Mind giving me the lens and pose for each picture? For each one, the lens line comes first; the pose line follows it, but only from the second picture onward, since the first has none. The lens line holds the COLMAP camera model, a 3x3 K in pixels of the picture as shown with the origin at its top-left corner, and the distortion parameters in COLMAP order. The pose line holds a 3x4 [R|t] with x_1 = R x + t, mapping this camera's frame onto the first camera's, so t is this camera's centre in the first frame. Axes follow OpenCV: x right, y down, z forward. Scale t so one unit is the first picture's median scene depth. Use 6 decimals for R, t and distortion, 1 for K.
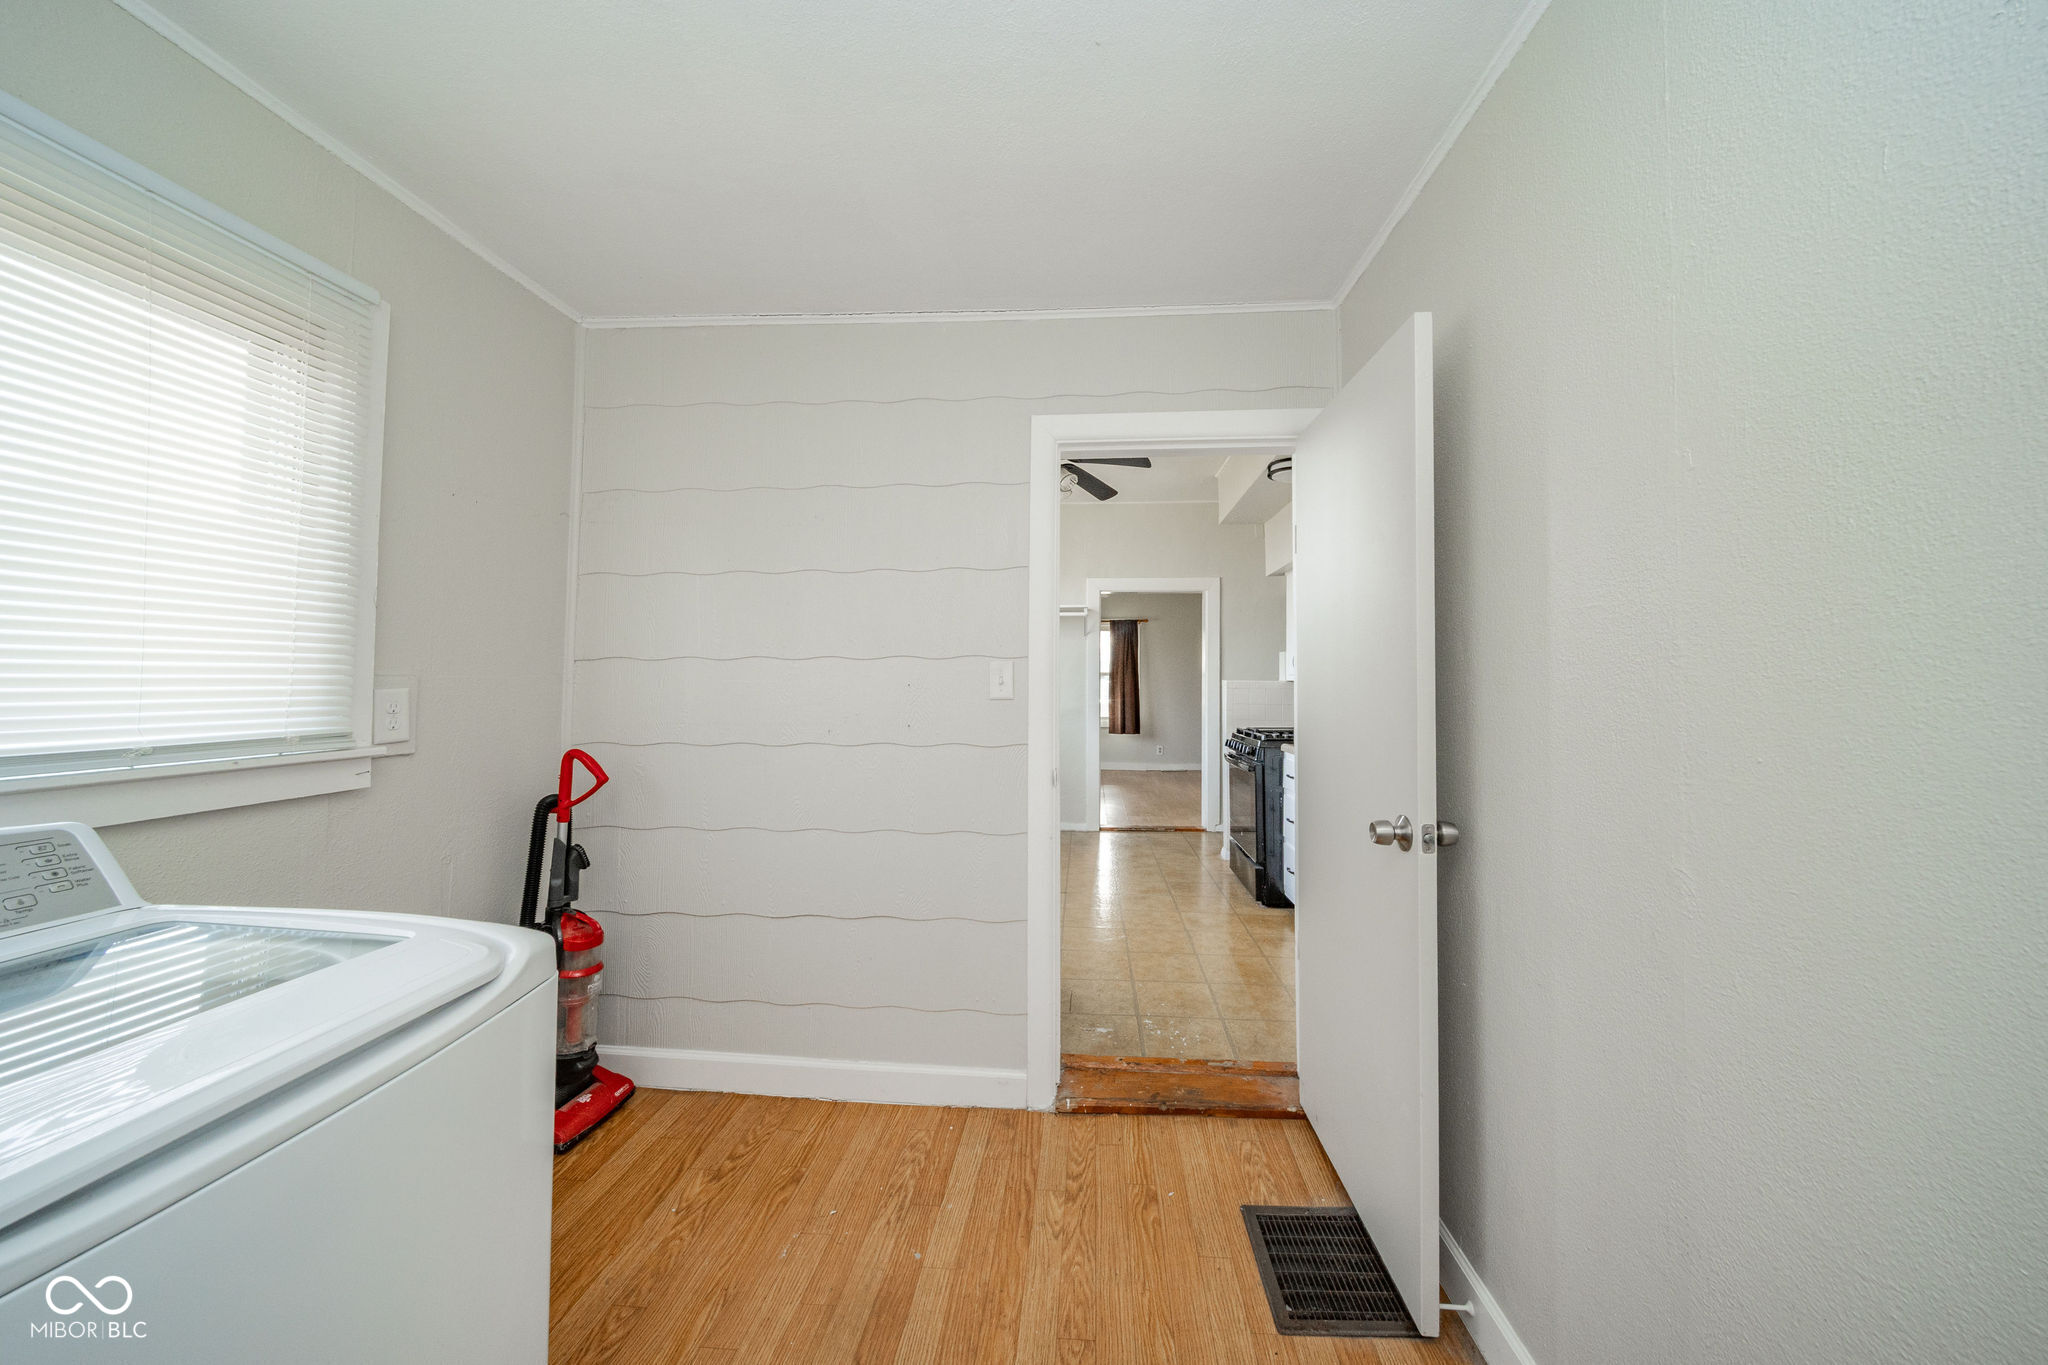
lens RADIAL K [[721.1, 0, 1025.3], [0, 721.1, 708.7], [0, 0, 1]] dist [-0.000156, -0.000038]
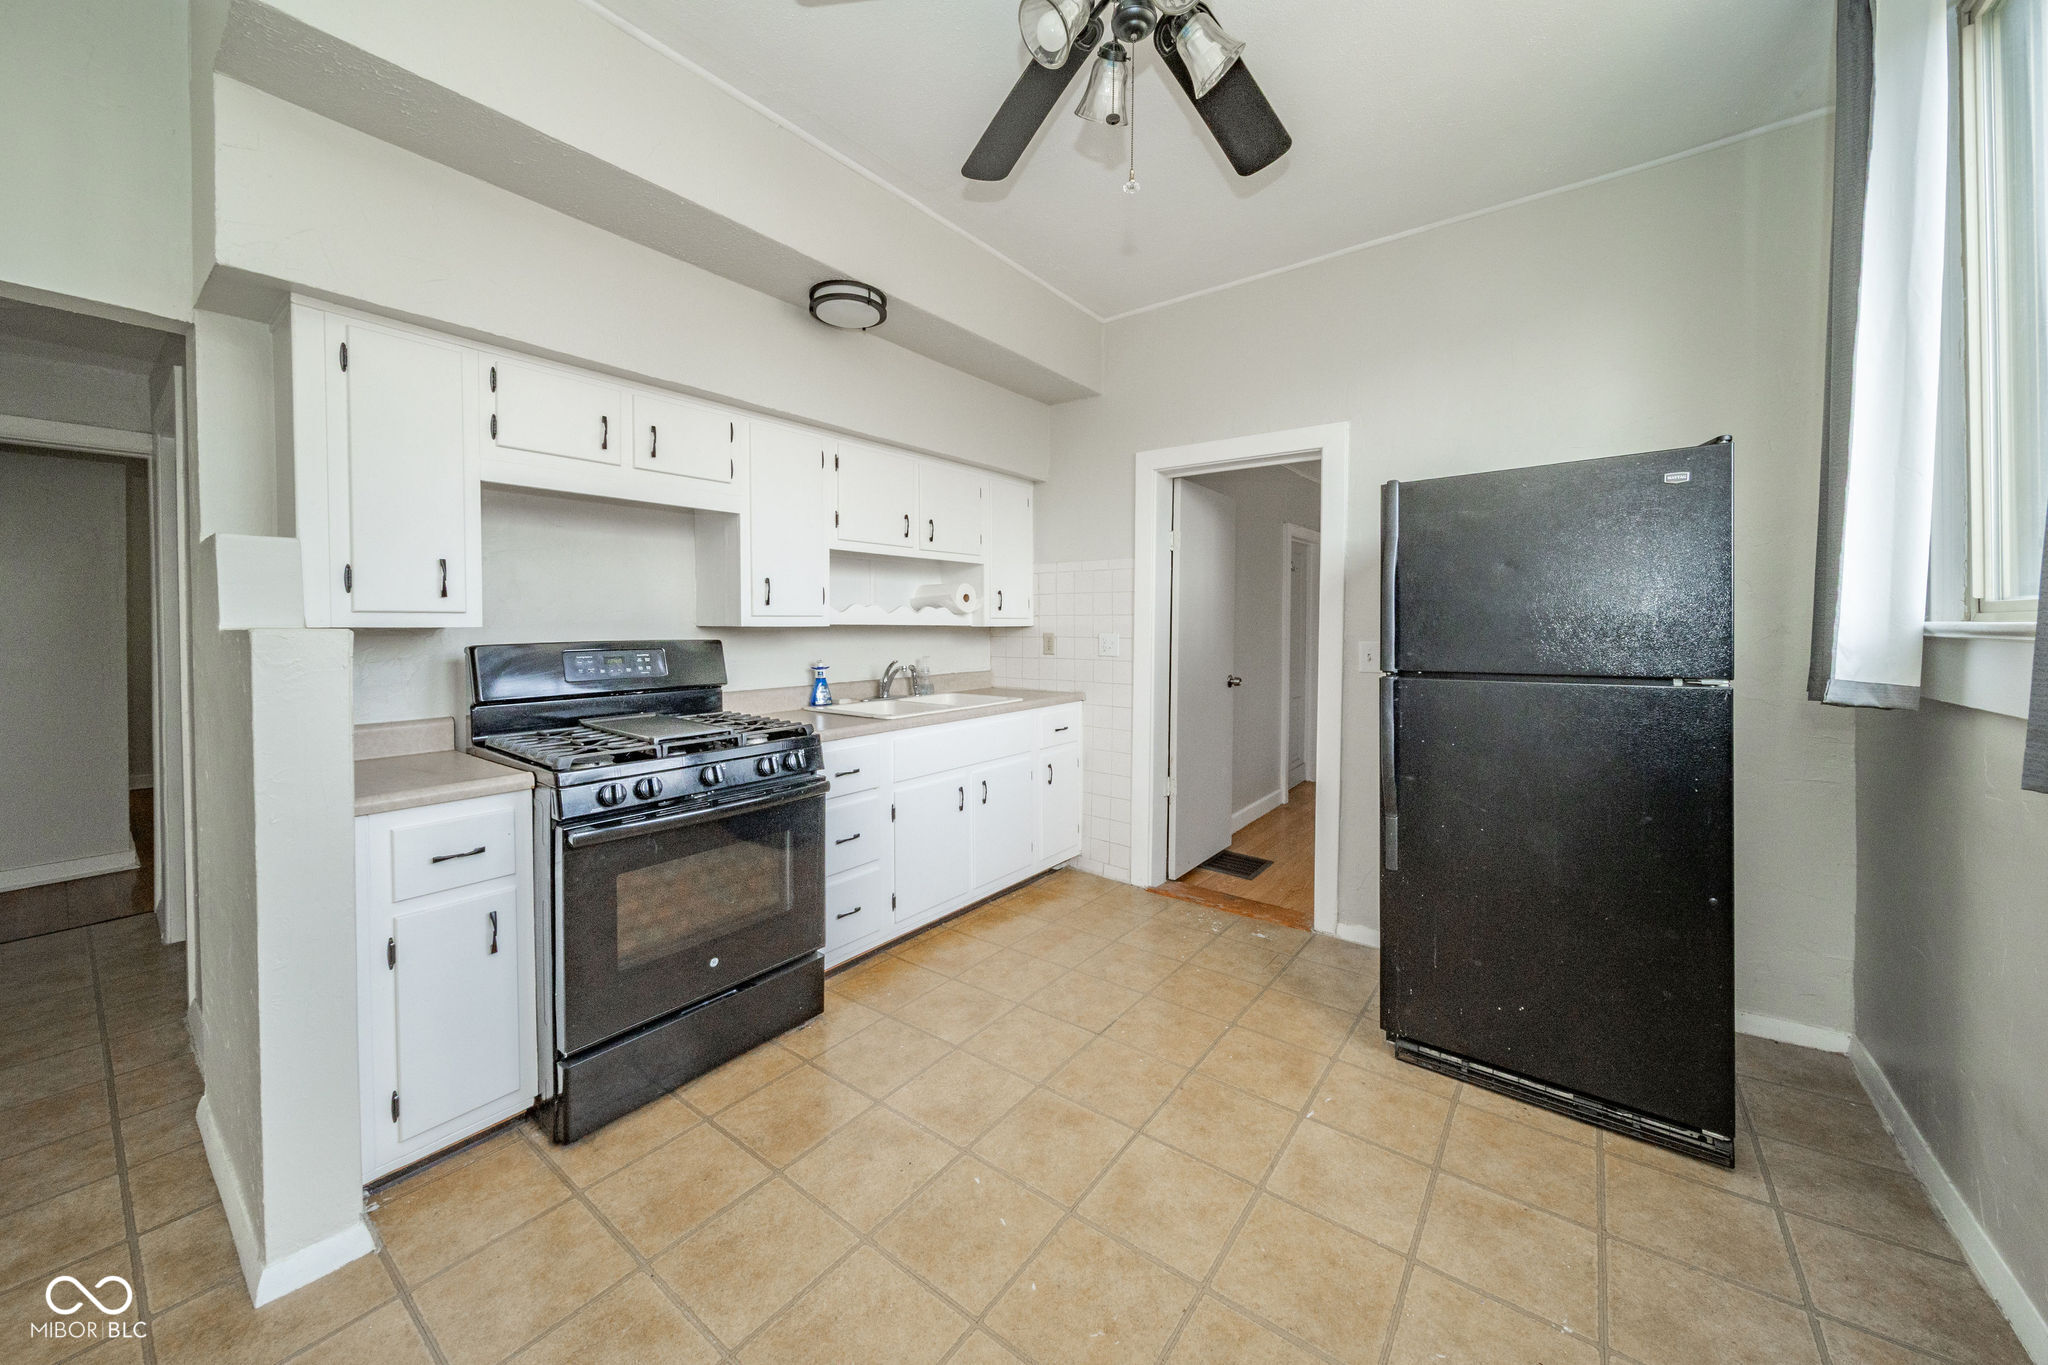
lens RADIAL K [[740.6, 0, 1023.1], [0, 740.6, 641.7], [0, 0, 1]] dist [0.000836, 0.000039]
pose [[-0.839454, -0.030829, 0.542555, -0.206417], [0.008999, 0.997464, 0.070600, -0.110769], [-0.543356, 0.064148, -0.837048, 2.229855]]
